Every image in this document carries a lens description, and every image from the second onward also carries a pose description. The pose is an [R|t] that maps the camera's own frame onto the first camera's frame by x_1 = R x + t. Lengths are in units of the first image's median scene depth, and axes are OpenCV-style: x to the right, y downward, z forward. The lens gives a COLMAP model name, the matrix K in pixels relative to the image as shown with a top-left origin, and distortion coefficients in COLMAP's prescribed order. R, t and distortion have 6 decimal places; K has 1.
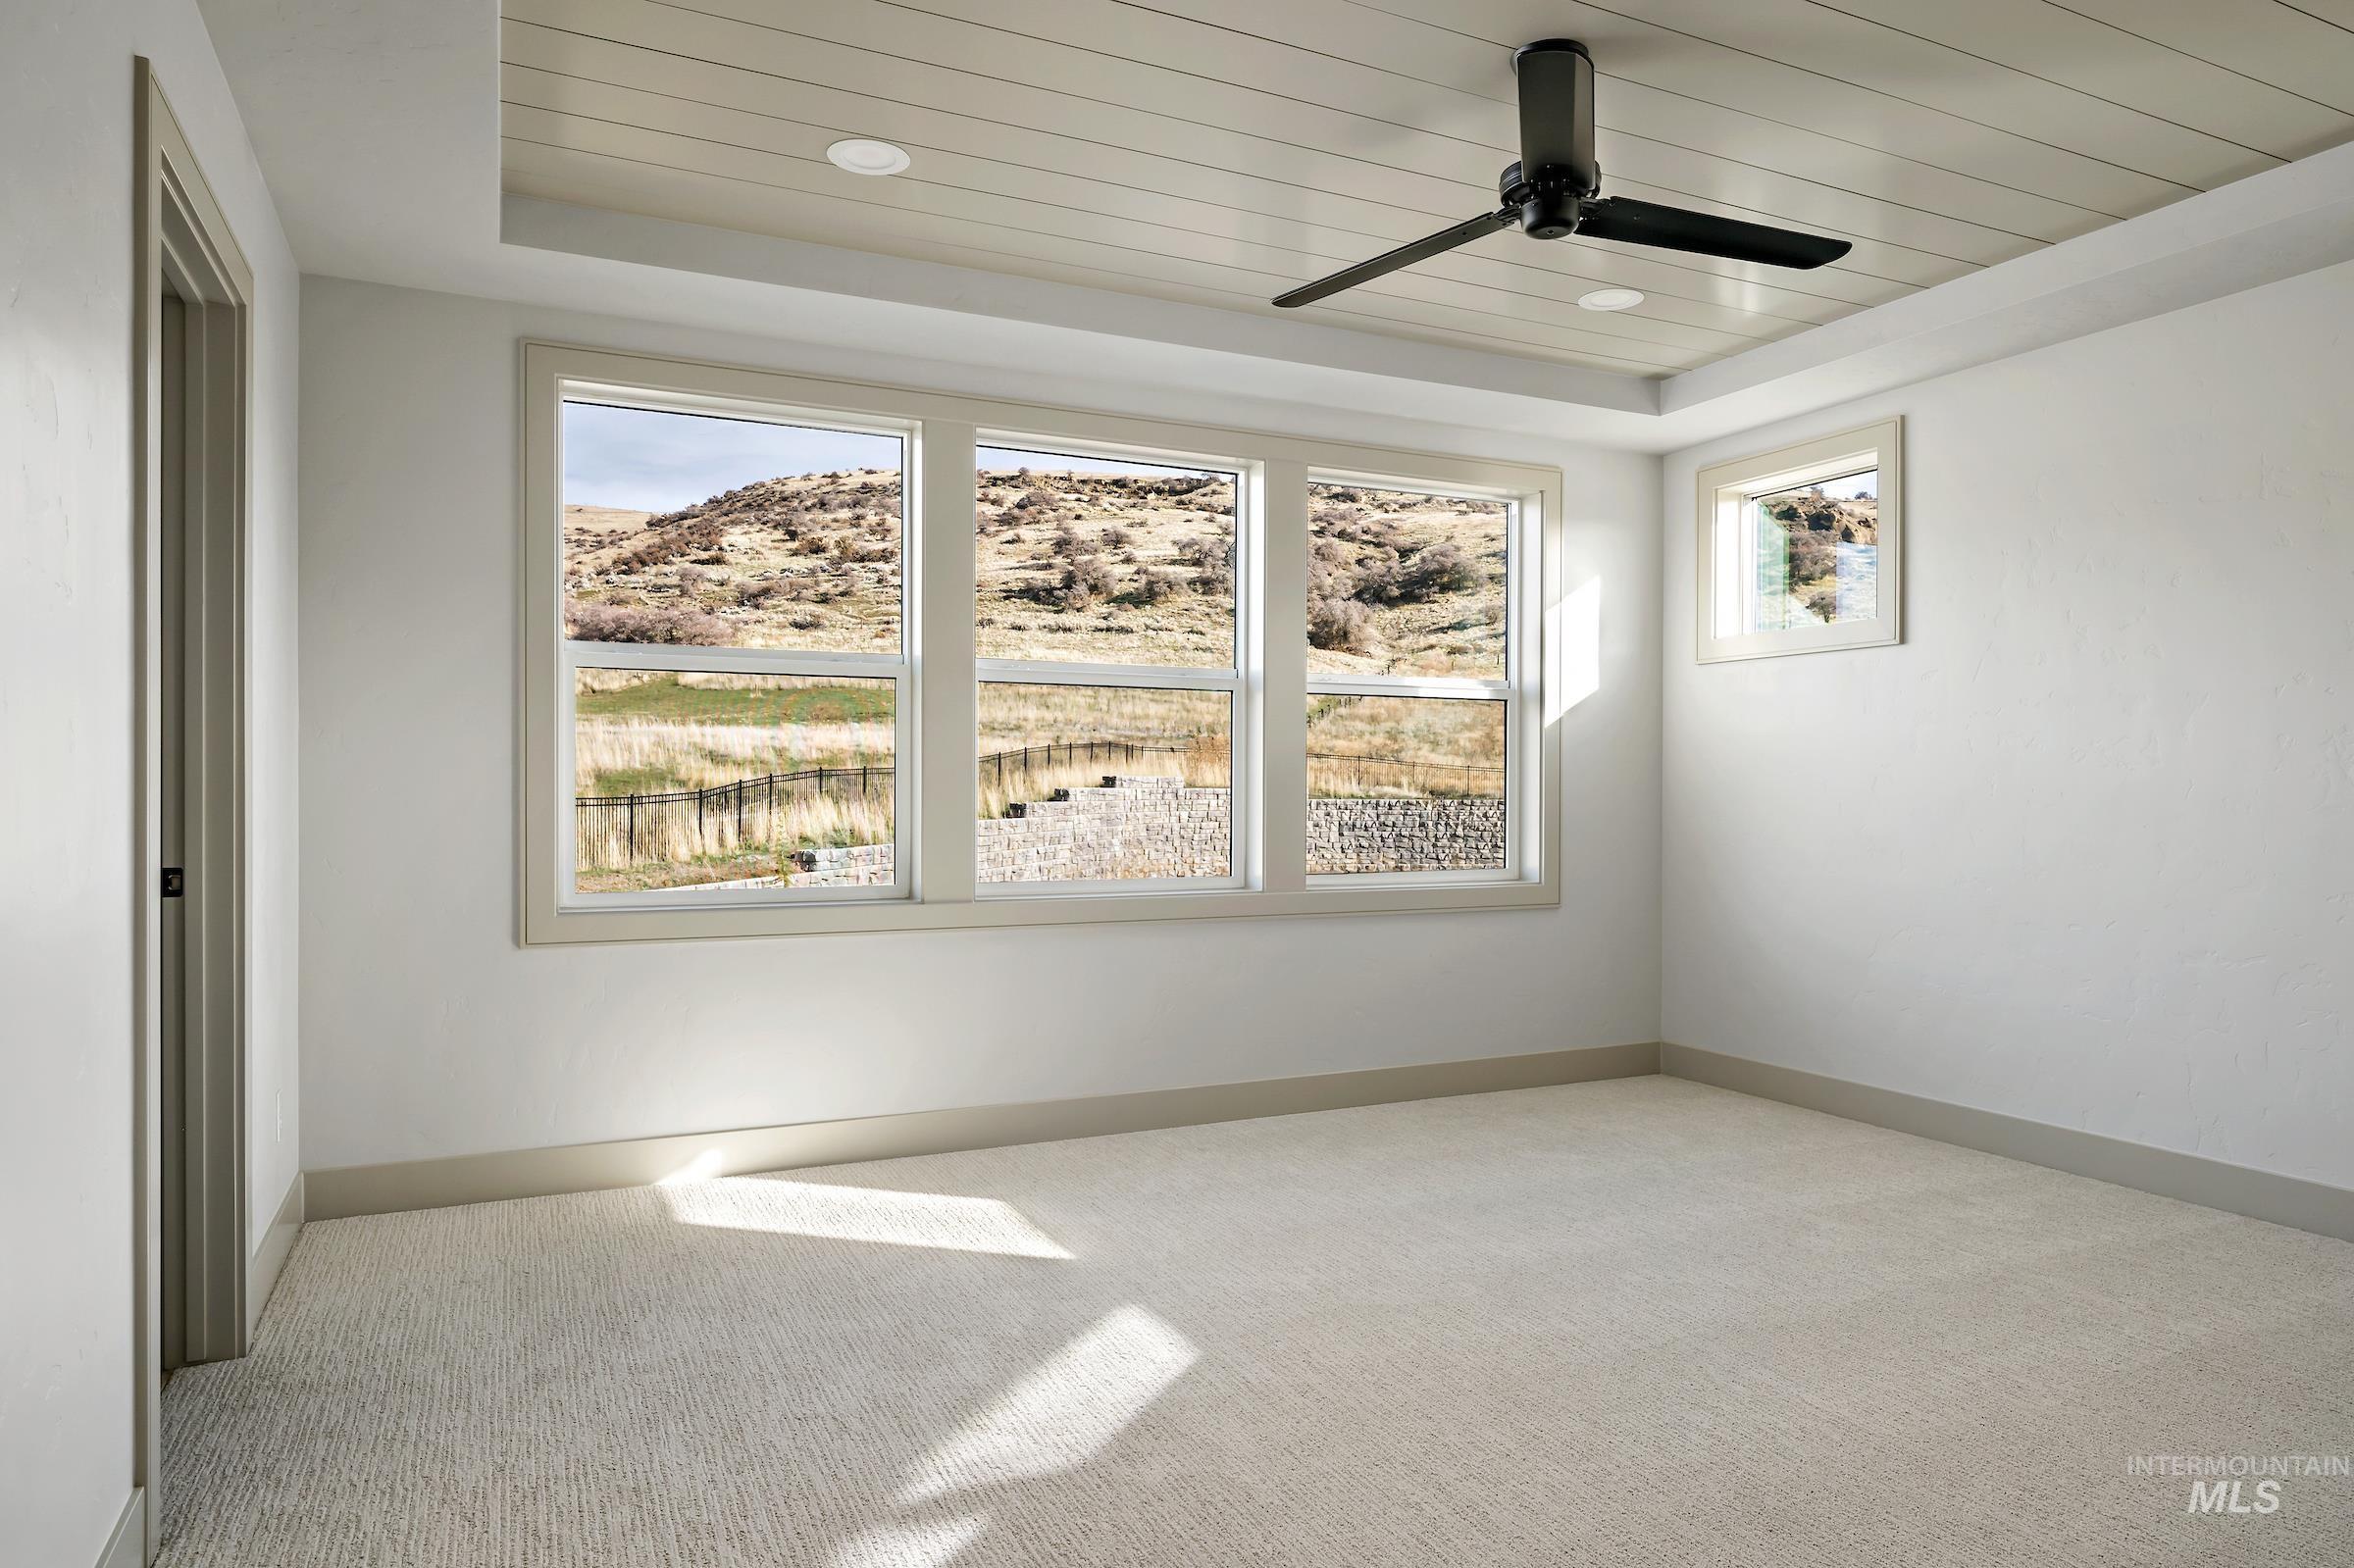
lens RADIAL K [[1449.8, 0, 1177.0], [0, 1449.8, 784.0], [0, 0, 1]] dist [-0.000906, 0.000276]
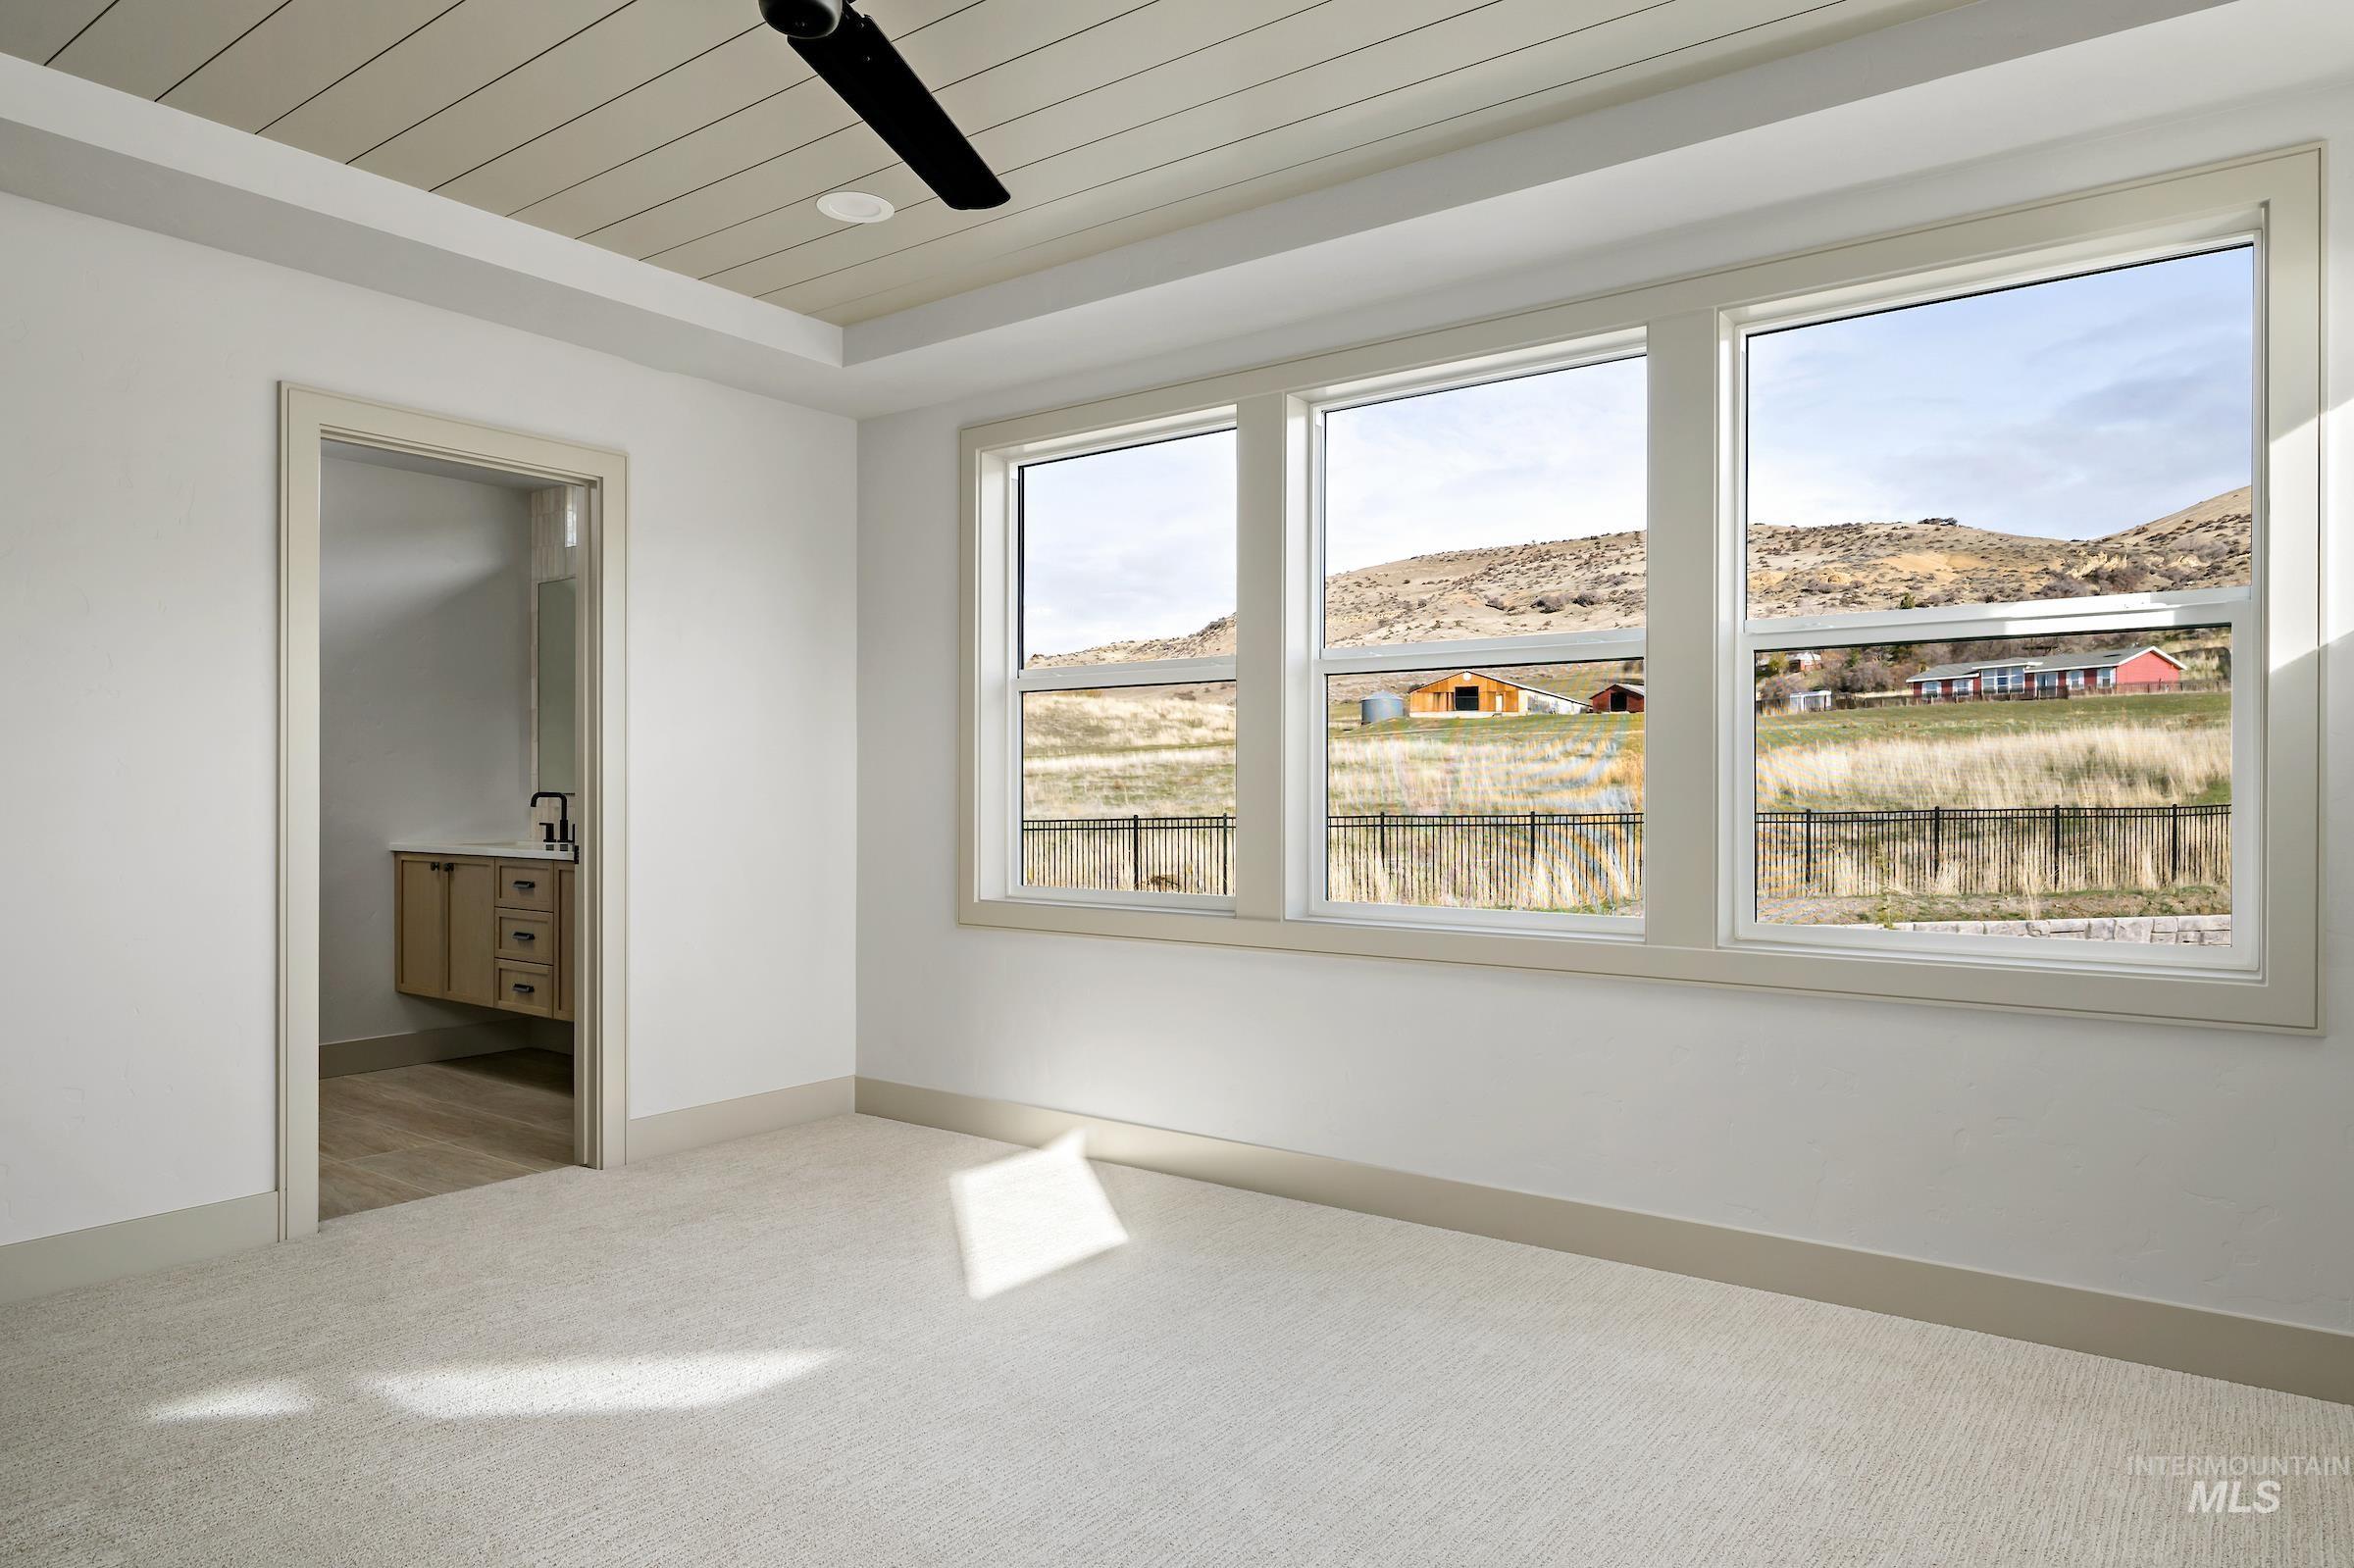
lens RADIAL K [[1406.2, 0, 1210.9], [0, 1406.2, 792.8], [0, 0, 1]] dist [-0.004668, -0.000549]
pose [[0.484173, -0.004652, -0.874960, 0.679949], [0.003329, 0.999988, -0.003474, 0.004495], [0.874966, -0.001231, 0.484182, 0.601492]]
